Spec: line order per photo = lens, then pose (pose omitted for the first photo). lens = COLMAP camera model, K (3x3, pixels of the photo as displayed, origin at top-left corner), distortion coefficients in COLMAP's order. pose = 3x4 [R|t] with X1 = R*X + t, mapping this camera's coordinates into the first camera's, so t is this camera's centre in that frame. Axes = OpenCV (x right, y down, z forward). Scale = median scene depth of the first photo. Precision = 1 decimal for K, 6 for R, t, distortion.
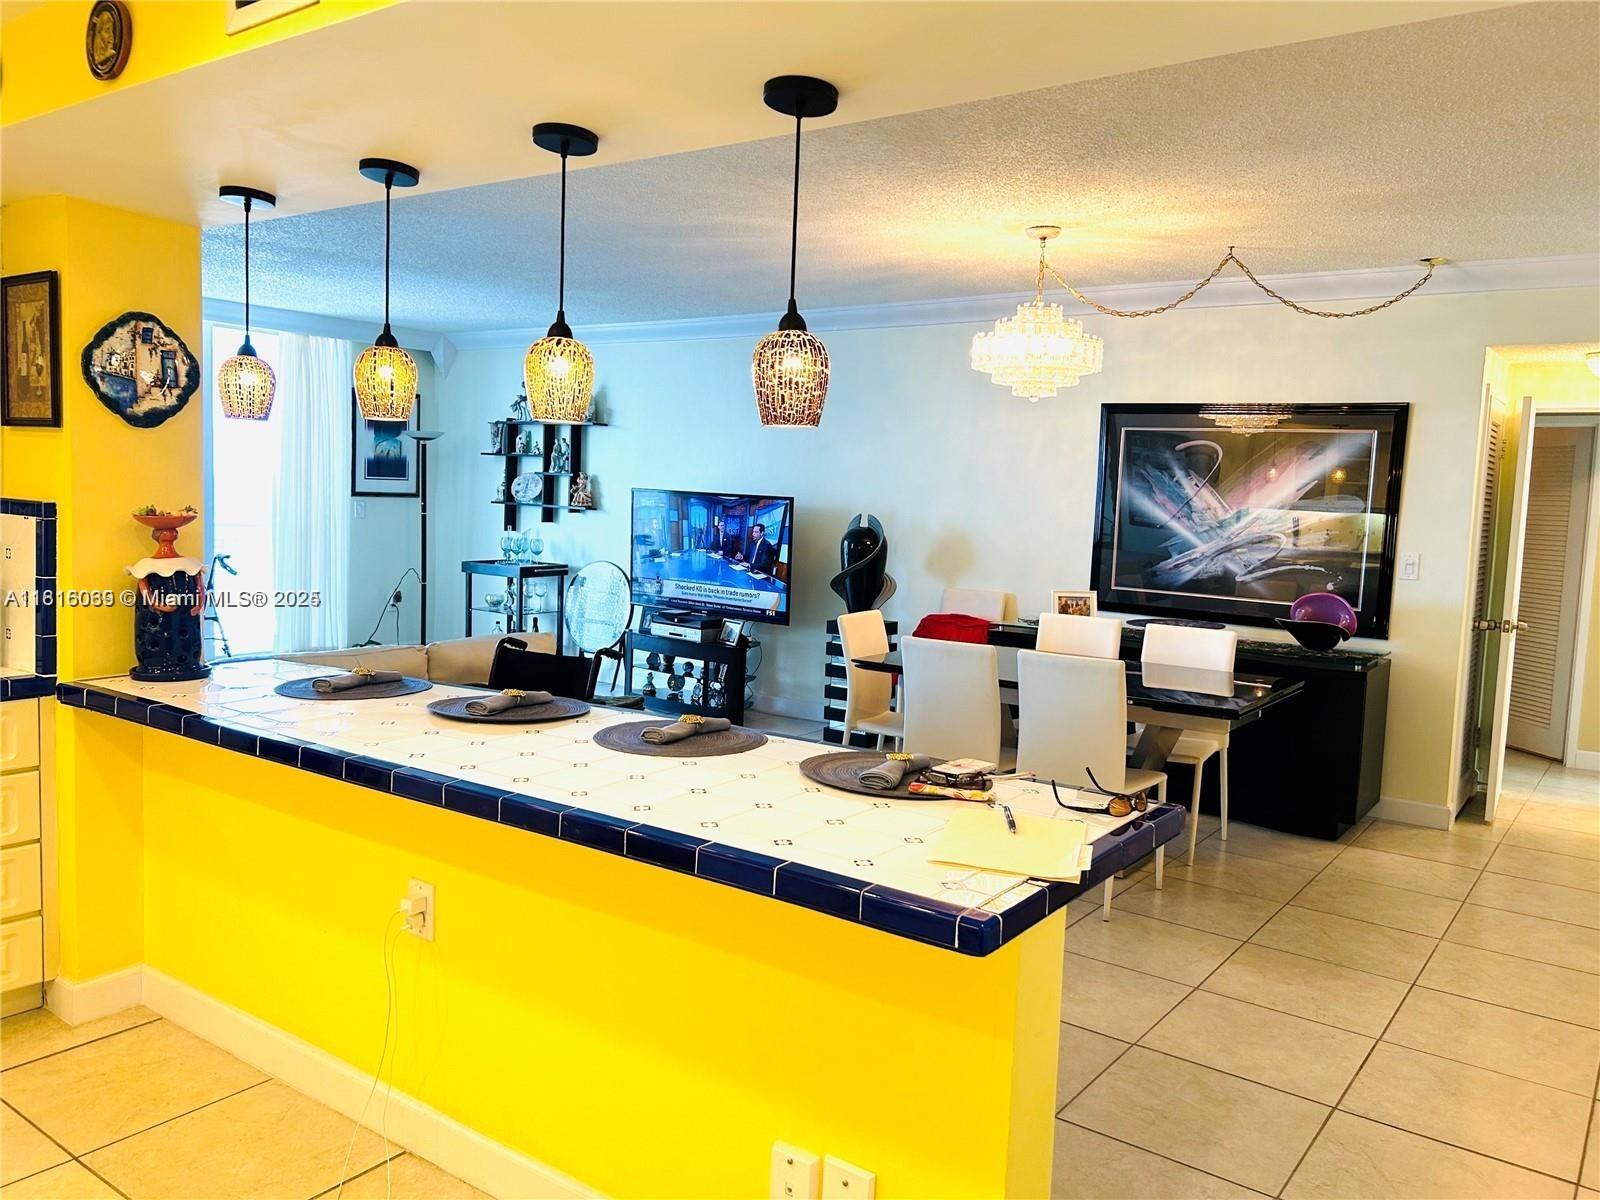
lens RADIAL K [[1217.8, 0, 797.9], [0, 1217.8, 599.1], [0, 0, 1]] dist [0.047864, -0.037509]
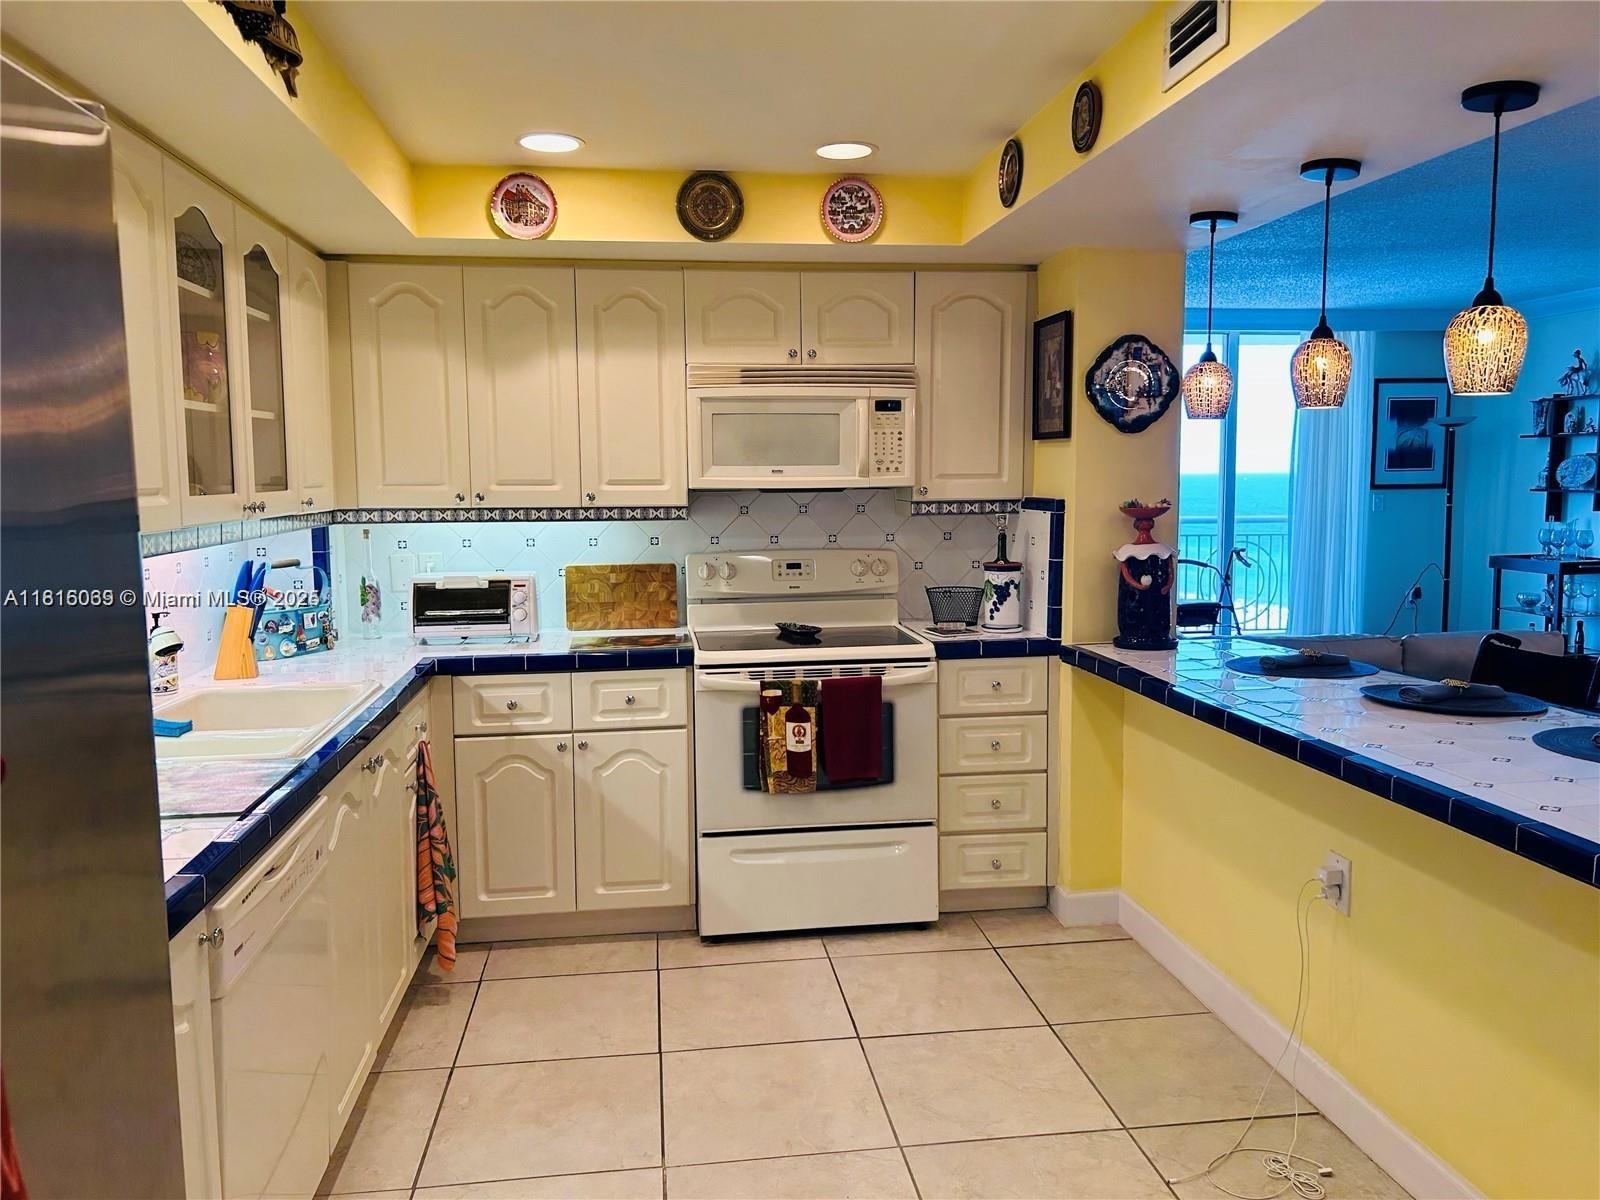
lens RADIAL K [[1217.8, 0, 806.3], [0, 1217.8, 601.6], [0, 0, 1]] dist [0.047864, -0.037509]
pose [[0.696672, 0.032963, -0.716632, 0.094236], [-0.030415, 0.999403, 0.016402, 0.011828], [0.716745, 0.010369, 0.697258, -0.033888]]
